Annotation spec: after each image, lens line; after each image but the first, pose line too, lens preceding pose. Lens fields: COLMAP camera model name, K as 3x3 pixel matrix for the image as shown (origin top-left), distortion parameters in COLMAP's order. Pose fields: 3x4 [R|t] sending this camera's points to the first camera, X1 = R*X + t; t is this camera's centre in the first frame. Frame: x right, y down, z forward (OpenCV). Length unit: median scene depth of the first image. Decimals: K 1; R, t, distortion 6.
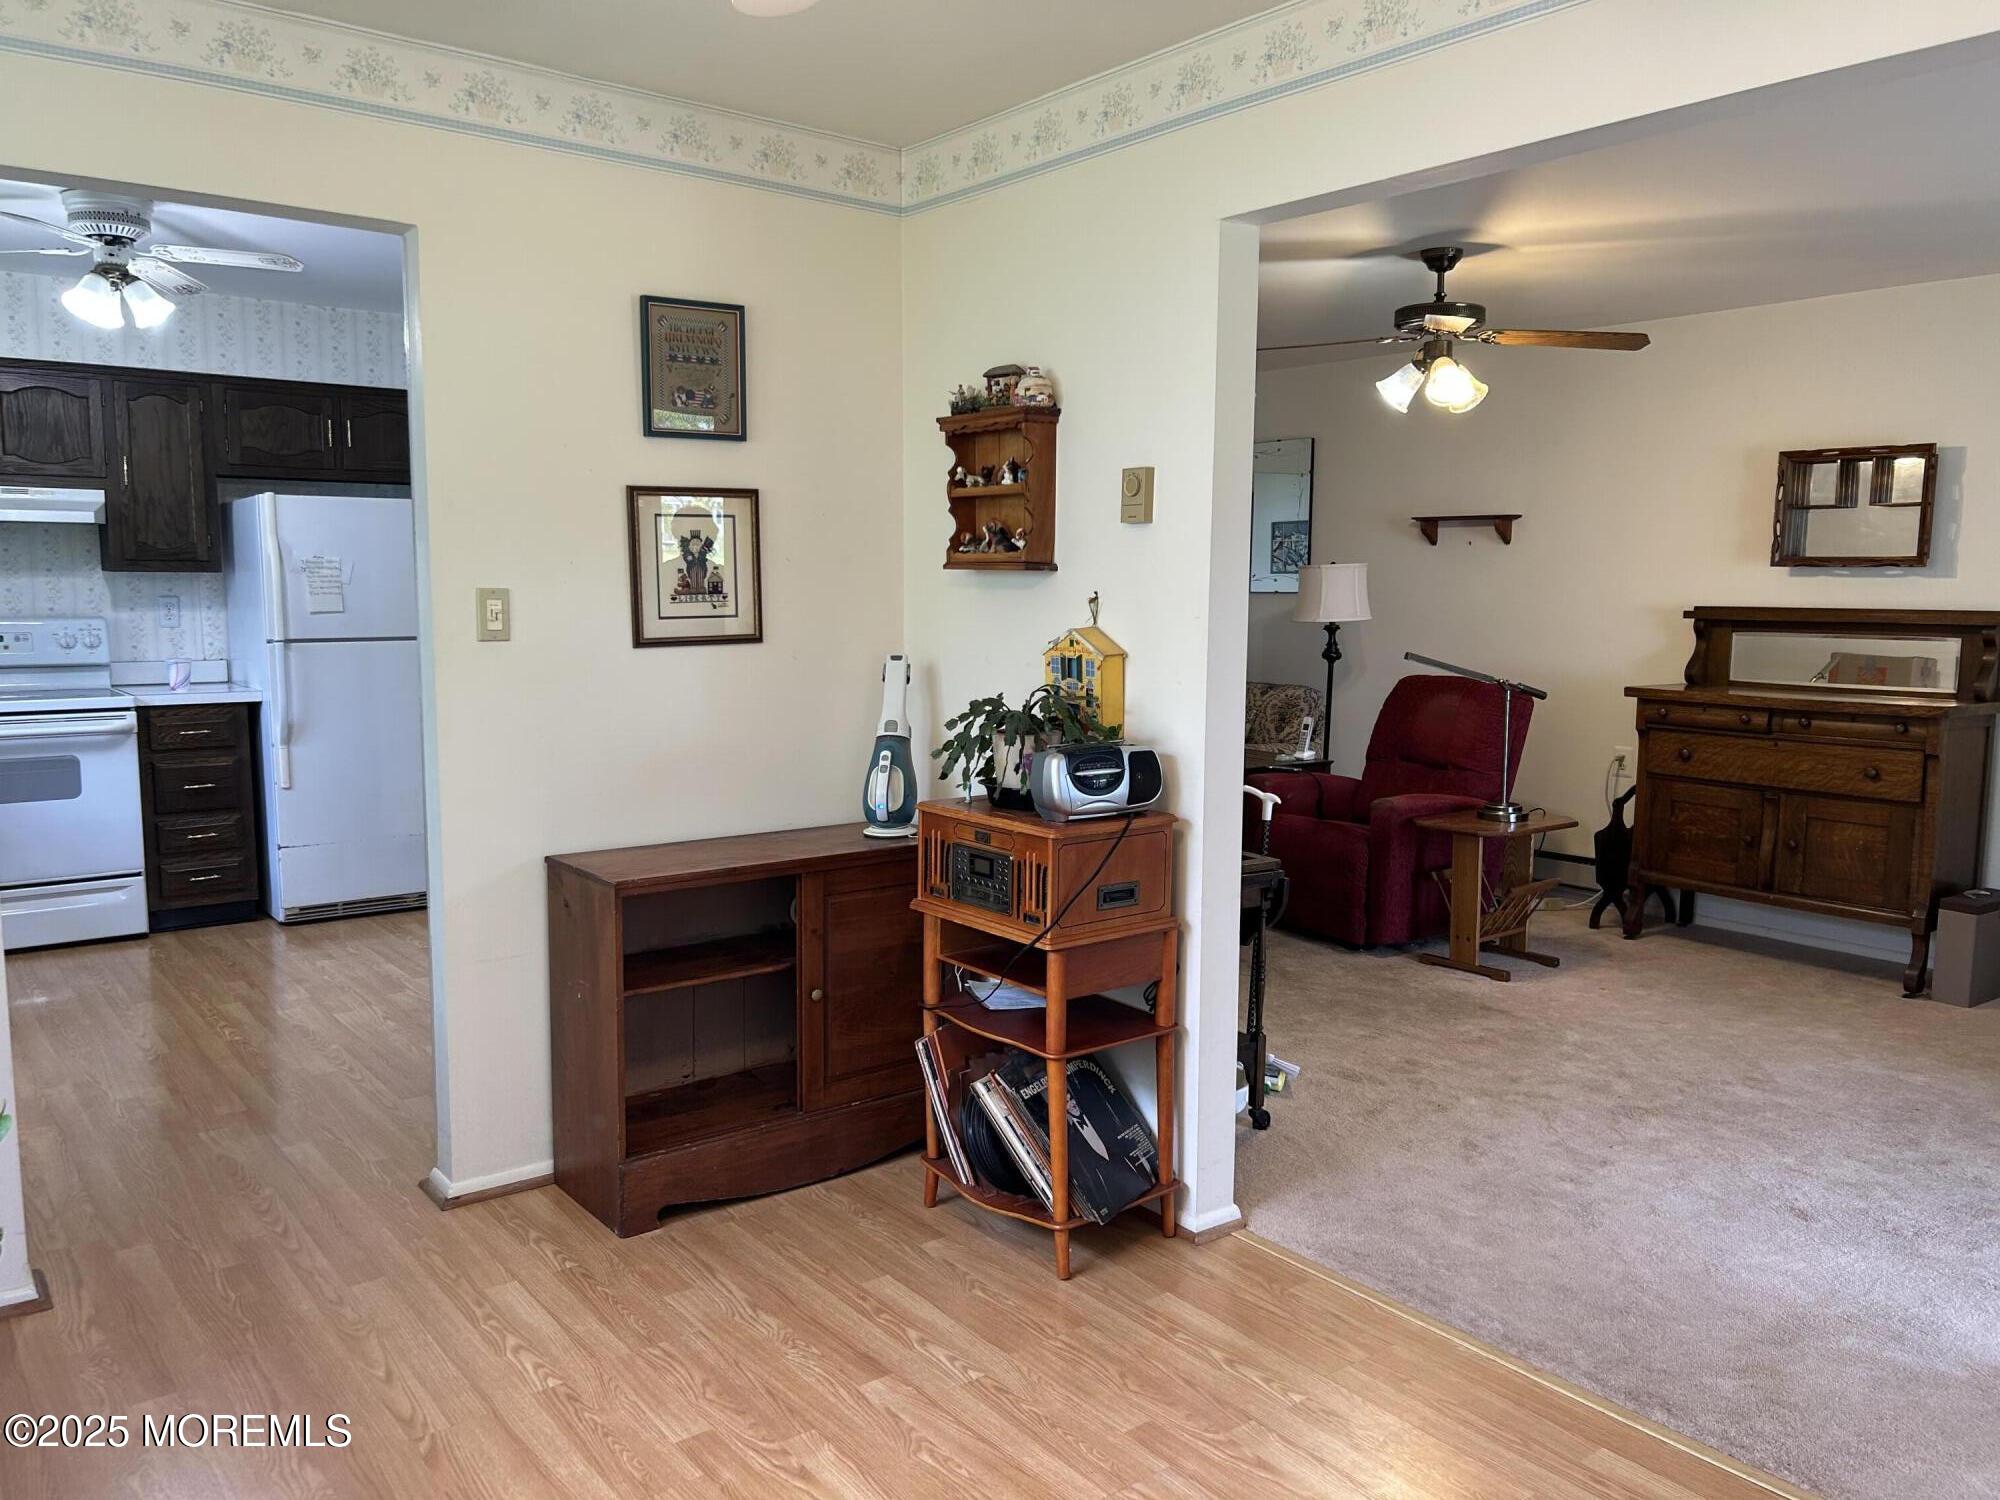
lens RADIAL K [[1519.2, 0, 1006.7], [0, 1519.2, 751.6], [0, 0, 1]] dist [0.095473, -0.120080]
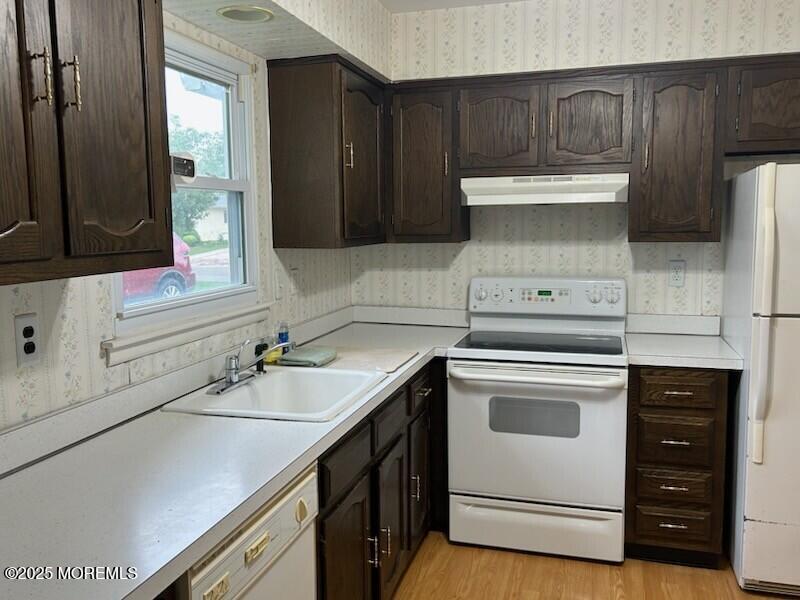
lens RADIAL K [[677.5, 0, 400.0], [0, 677.5, 300.0], [0, 0, 1]] dist [0.073182, -0.122424]
pose [[0.580941, 0.081243, -0.809881, -0.257948], [-0.077604, 0.996002, 0.044246, -0.083309], [0.810238, 0.037146, 0.584923, 0.563917]]
